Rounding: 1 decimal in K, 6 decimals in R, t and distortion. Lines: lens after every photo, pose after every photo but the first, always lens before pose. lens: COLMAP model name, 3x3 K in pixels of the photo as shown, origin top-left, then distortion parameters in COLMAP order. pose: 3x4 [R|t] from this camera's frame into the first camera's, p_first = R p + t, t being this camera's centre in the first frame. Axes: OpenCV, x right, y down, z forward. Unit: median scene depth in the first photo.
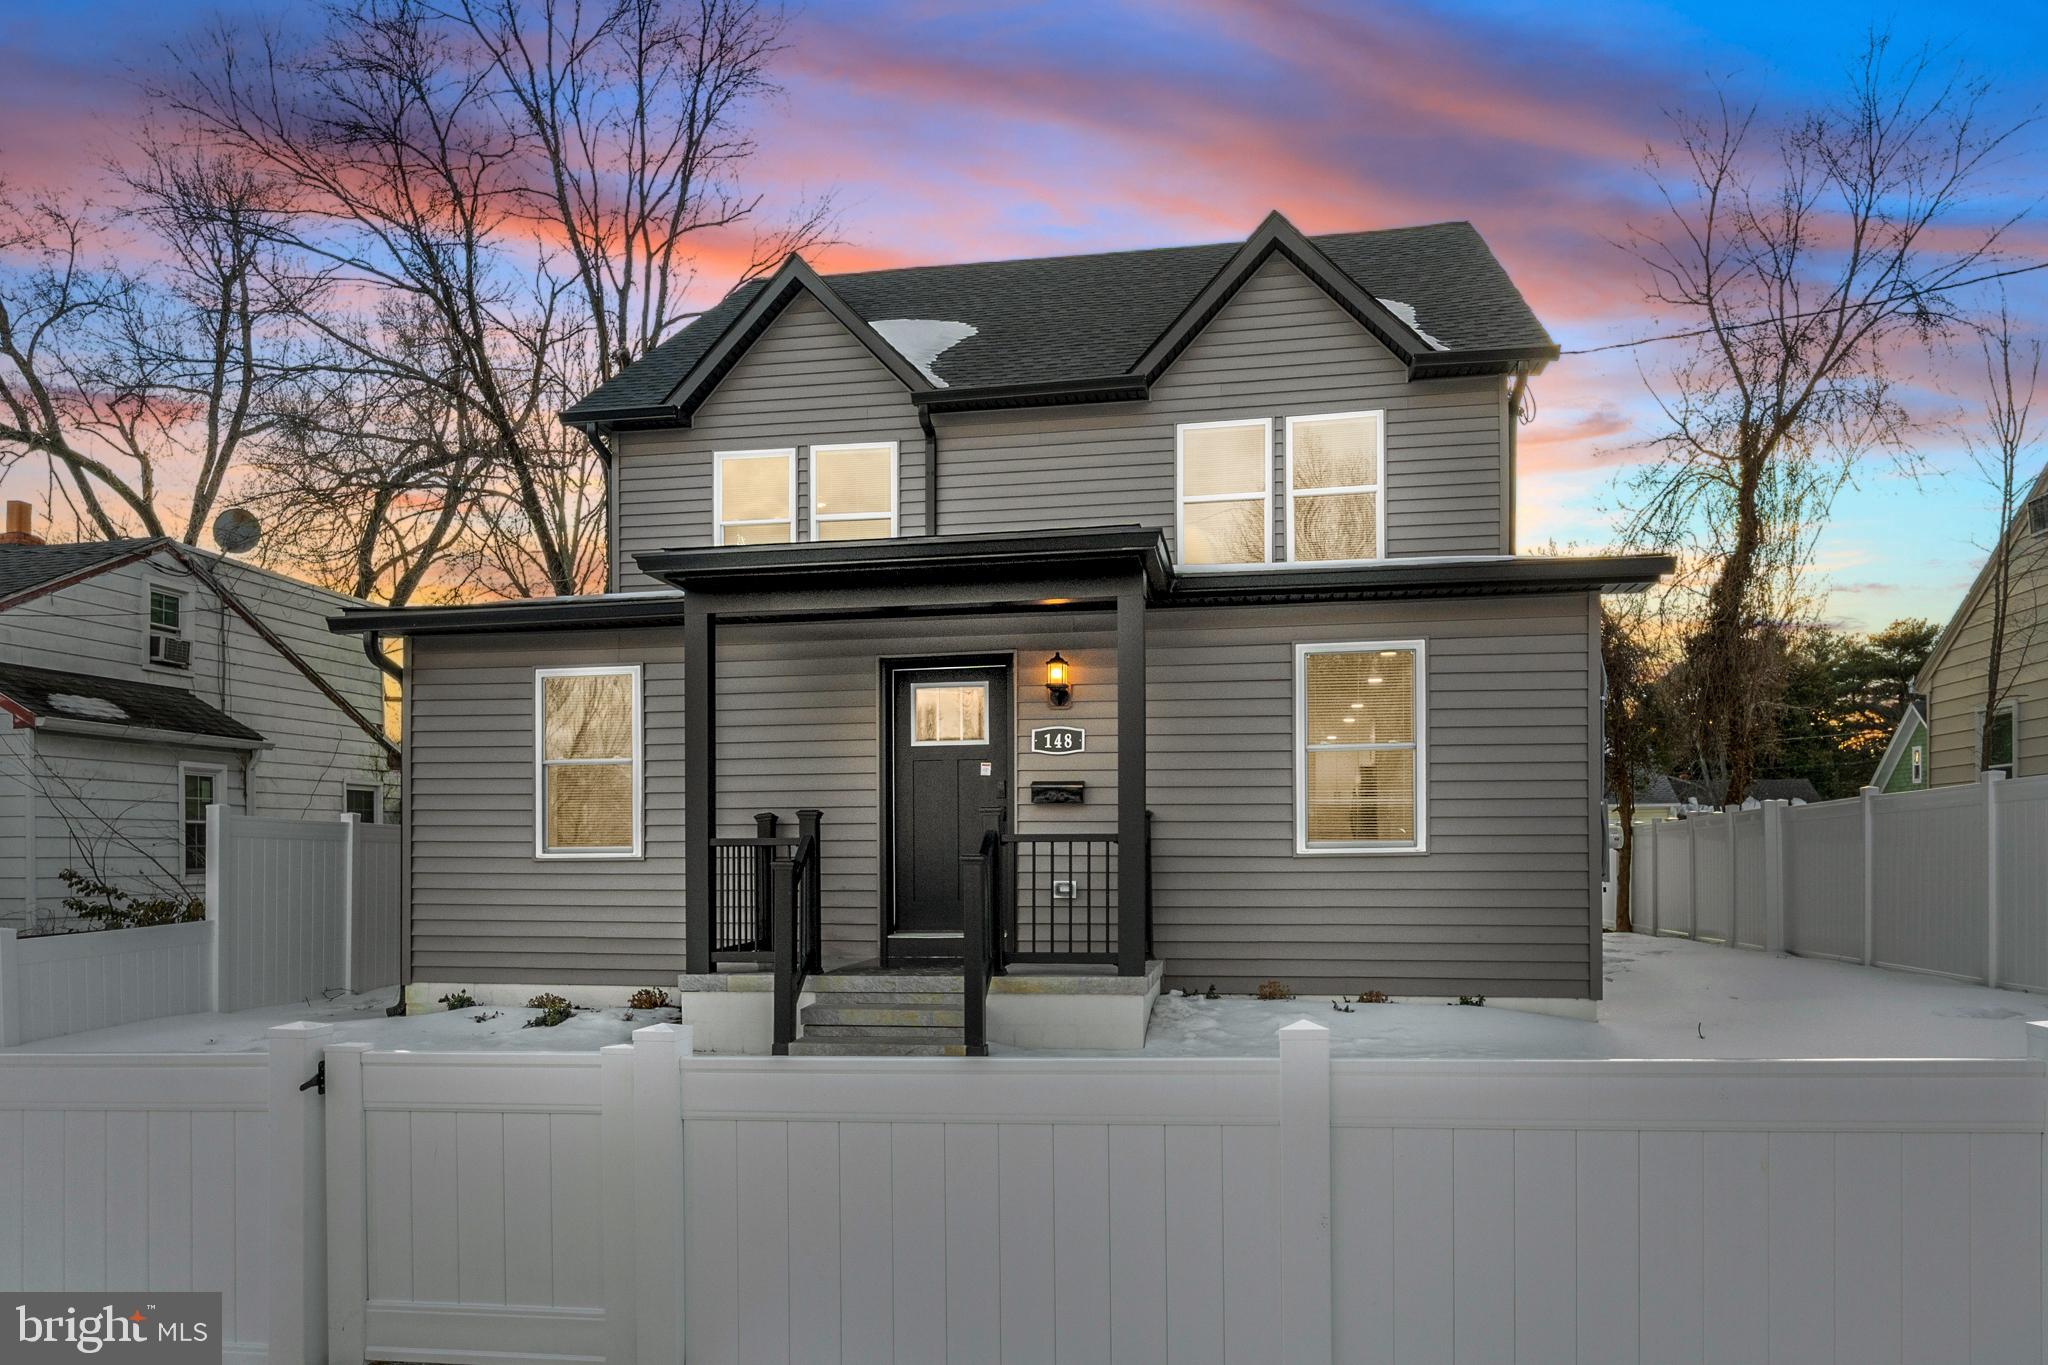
lens RADIAL K [[1190.0, 0, 1025.5], [0, 1190.0, 742.8], [0, 0, 1]] dist [-0.015274, -0.001392]
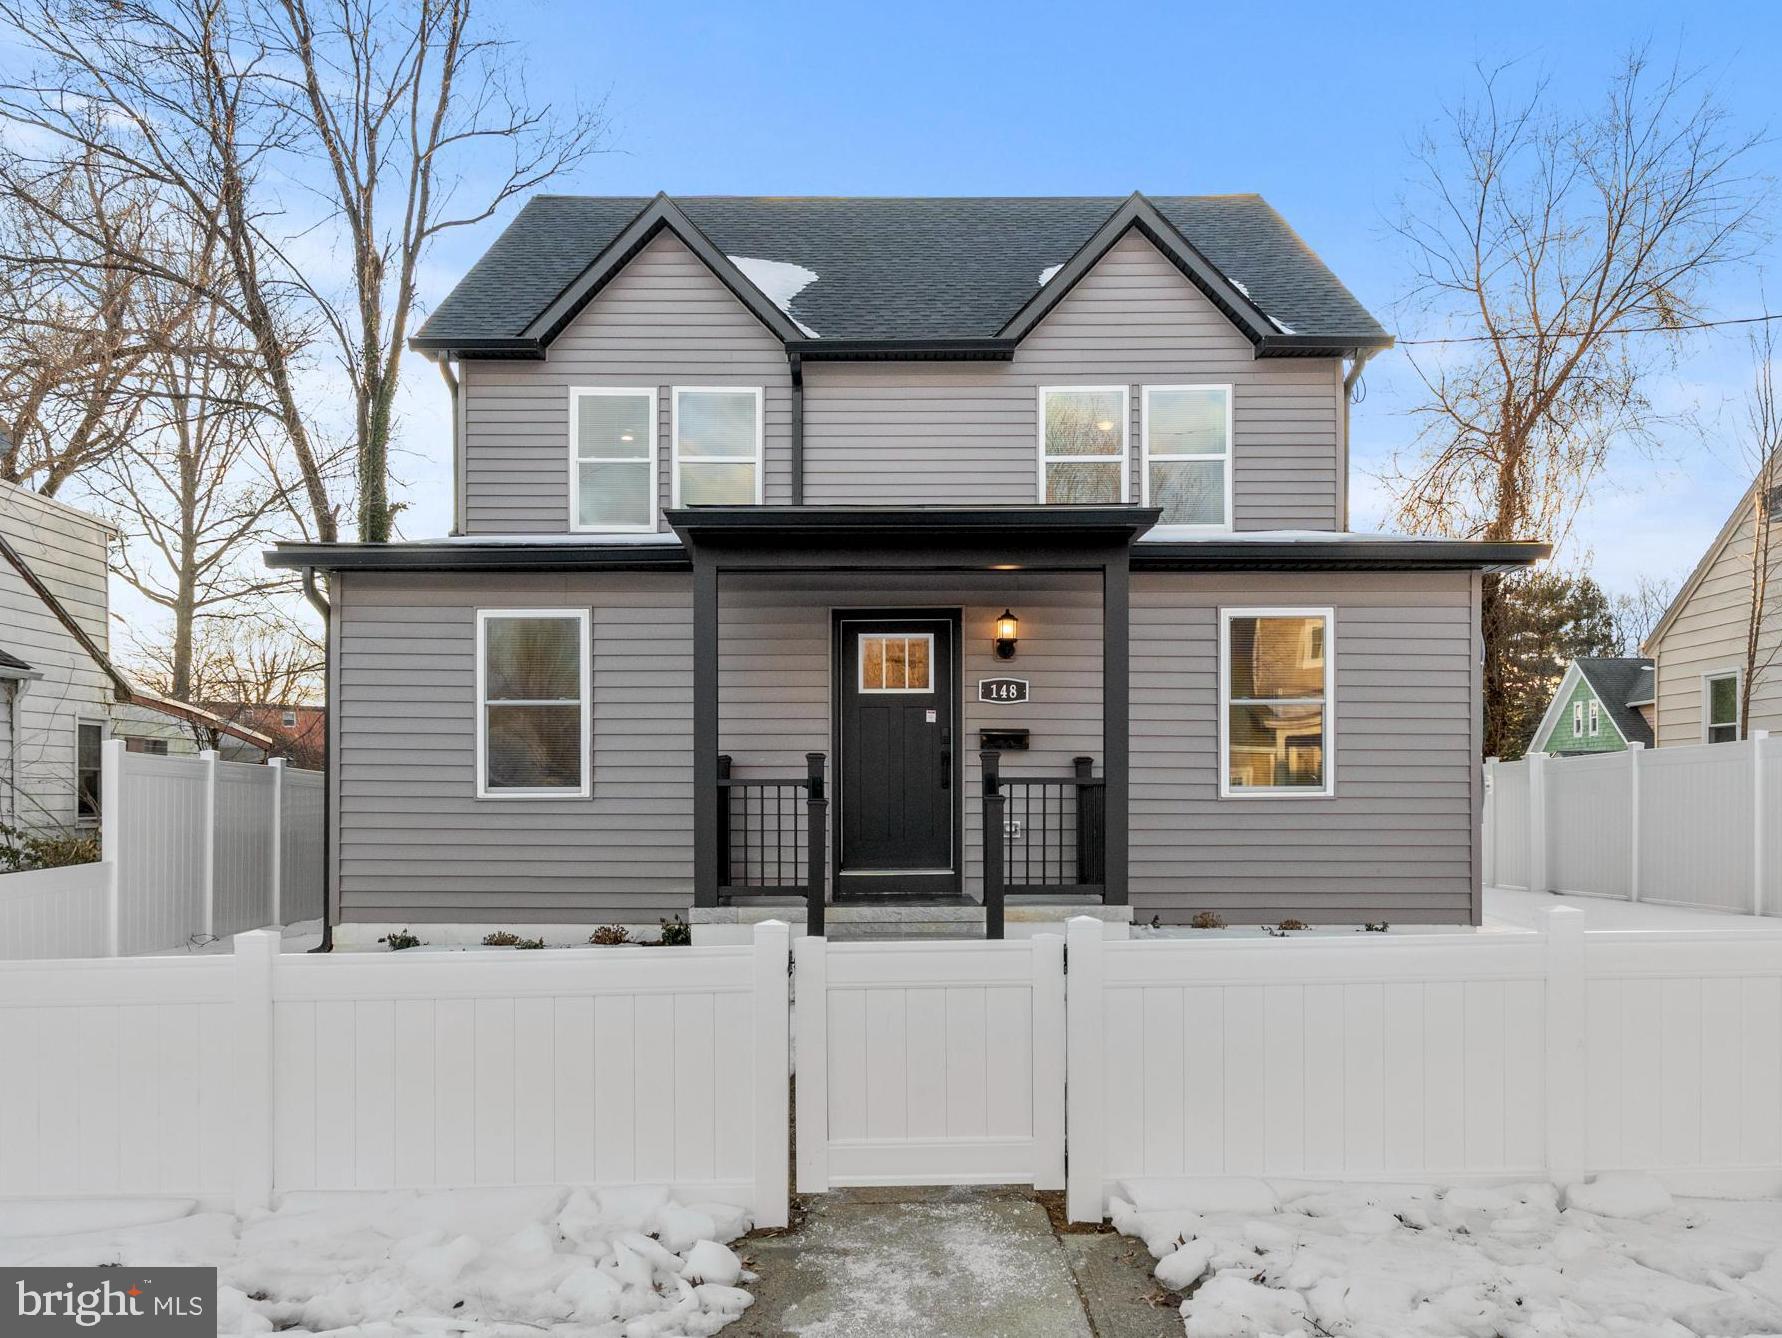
lens RADIAL K [[1271.4, 0, 890.9], [0, 1271.4, 672.3], [0, 0, 1]] dist [-0.017947, -0.007231]
pose [[0.988908, 0.020165, 0.147155, -0.179722], [-0.018889, 0.999771, -0.010063, -0.003914], [-0.147324, 0.007172, 0.989062, -0.089992]]
